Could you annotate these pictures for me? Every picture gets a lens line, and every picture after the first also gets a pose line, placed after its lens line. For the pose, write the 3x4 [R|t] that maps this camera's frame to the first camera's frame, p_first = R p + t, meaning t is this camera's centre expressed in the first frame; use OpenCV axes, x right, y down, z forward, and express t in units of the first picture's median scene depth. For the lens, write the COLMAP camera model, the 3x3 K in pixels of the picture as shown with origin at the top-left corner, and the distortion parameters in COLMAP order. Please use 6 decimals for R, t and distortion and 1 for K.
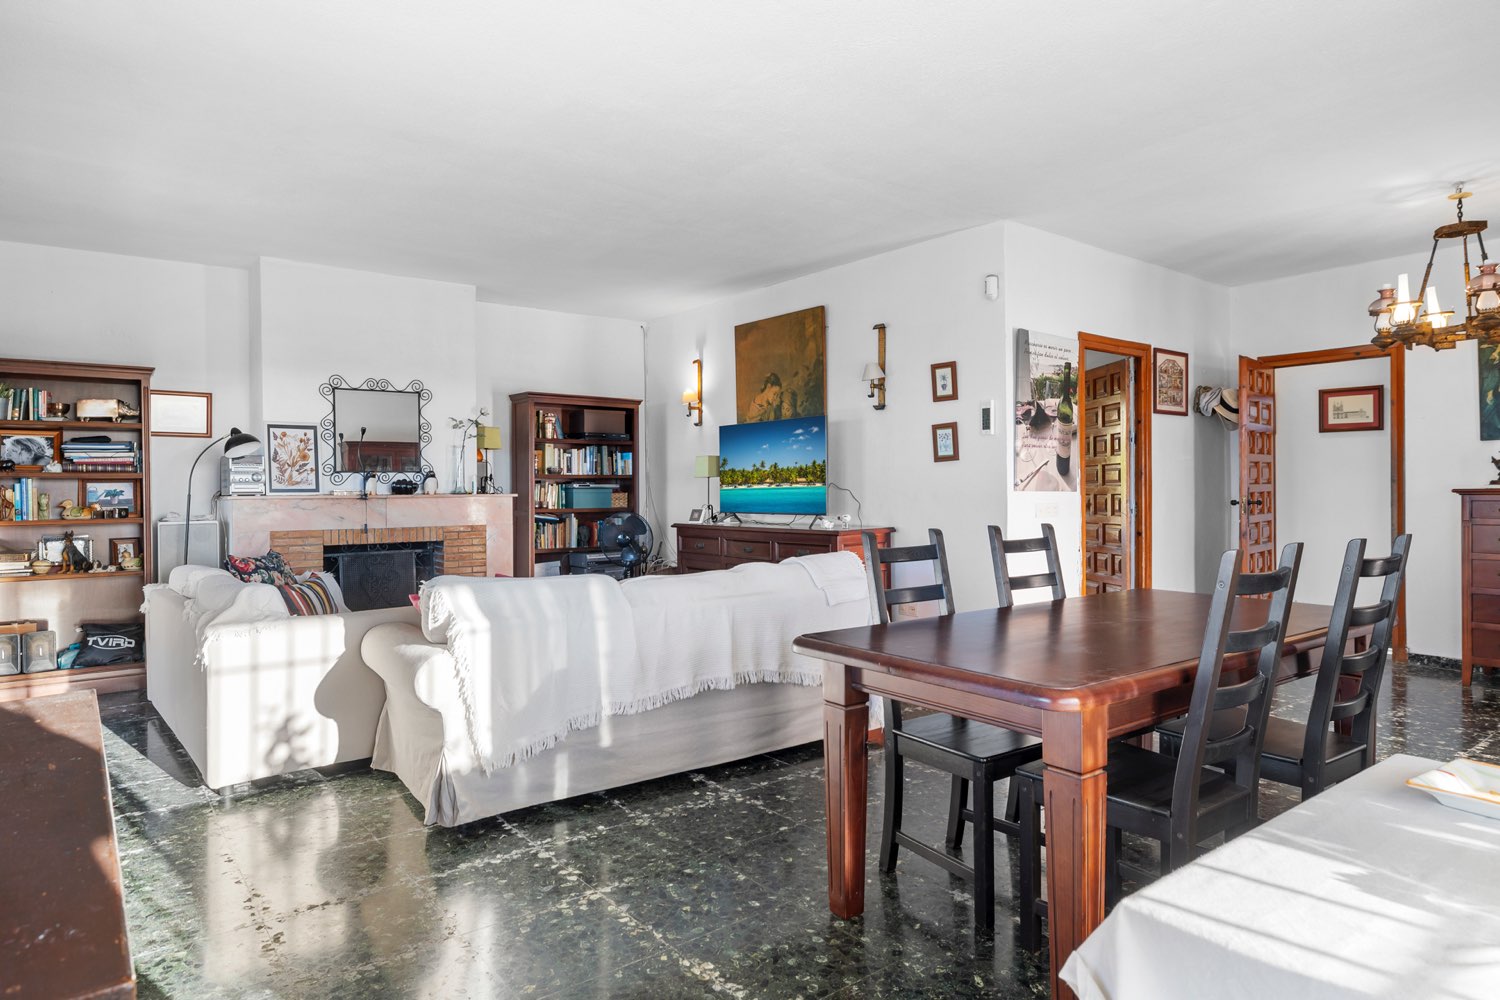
lens RADIAL K [[846.2, 0, 749.1], [0, 846.2, 493.9], [0, 0, 1]] dist [-0.004069, 0.002455]
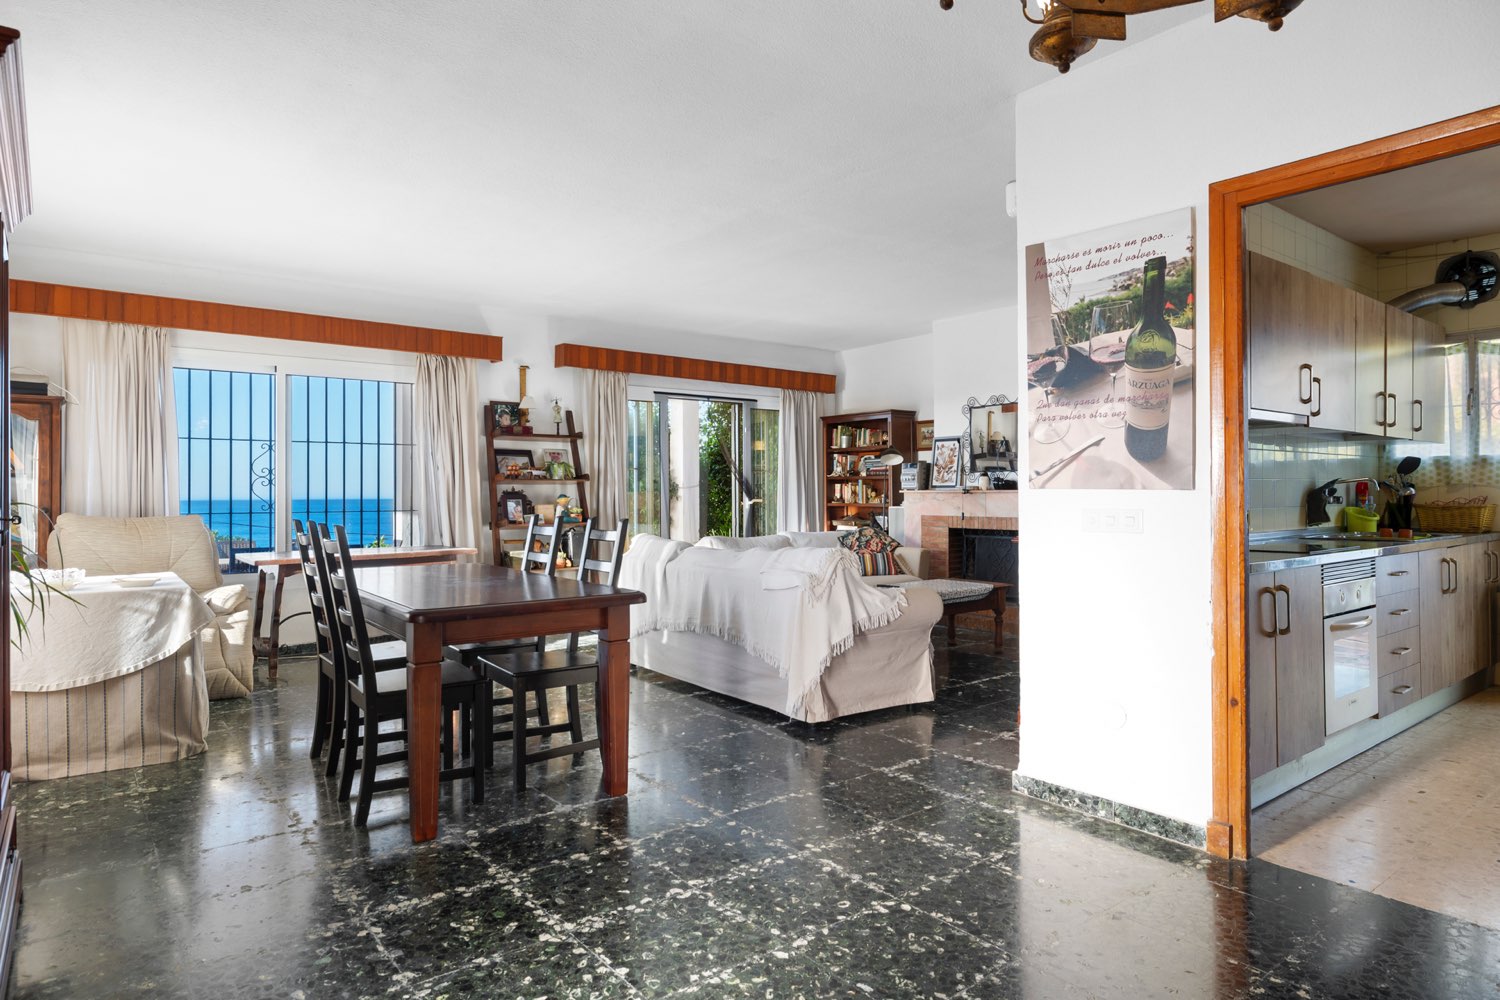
lens RADIAL K [[846.2, 0, 735.4], [0, 846.2, 487.0], [0, 0, 1]] dist [-0.004069, 0.002455]
pose [[0.019597, 0.001063, -0.999807, 0.880092], [-0.000756, 0.999999, 0.001049, -0.004538], [0.999808, 0.000735, 0.019598, 0.674607]]
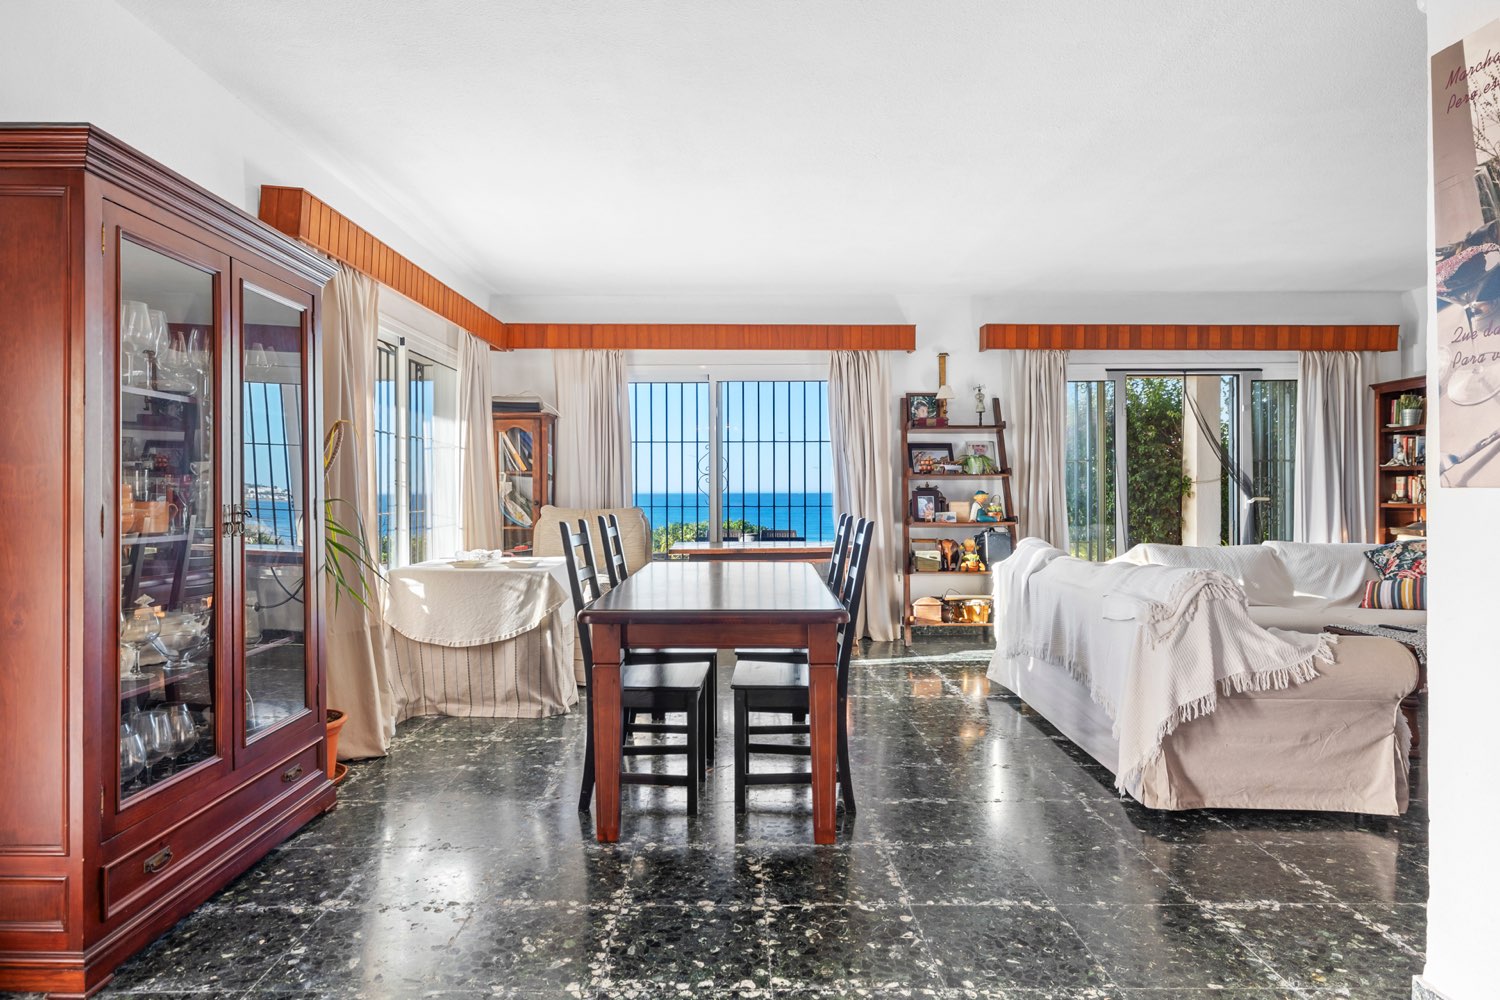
lens RADIAL K [[846.2, 0, 743.6], [0, 846.2, 491.2], [0, 0, 1]] dist [-0.004069, 0.002455]
pose [[-0.586500, 0.012267, -0.809856, 0.720513], [0.004100, 0.999917, 0.012177, -0.006570], [0.809939, 0.003821, -0.586502, 0.867757]]
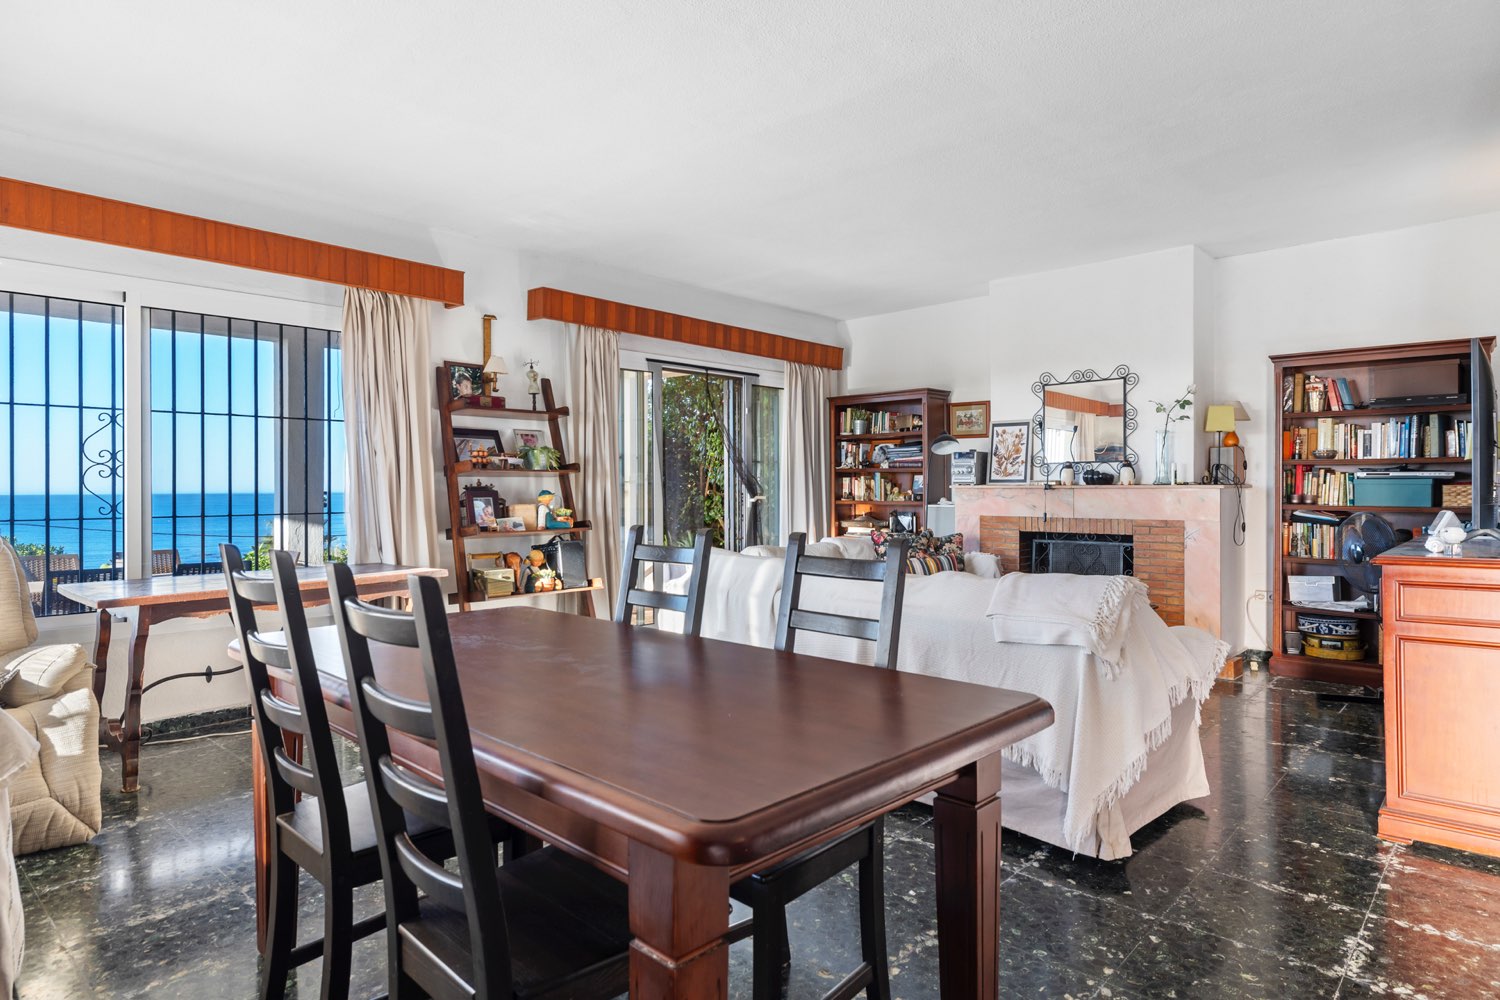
lens RADIAL K [[846.2, 0, 732.3], [0, 846.2, 490.8], [0, 0, 1]] dist [-0.004069, 0.002455]
pose [[0.175651, 0.011797, -0.984382, 0.543038], [-0.003209, 0.999930, 0.011410, -0.002609], [0.984447, 0.001154, 0.175676, 0.466172]]
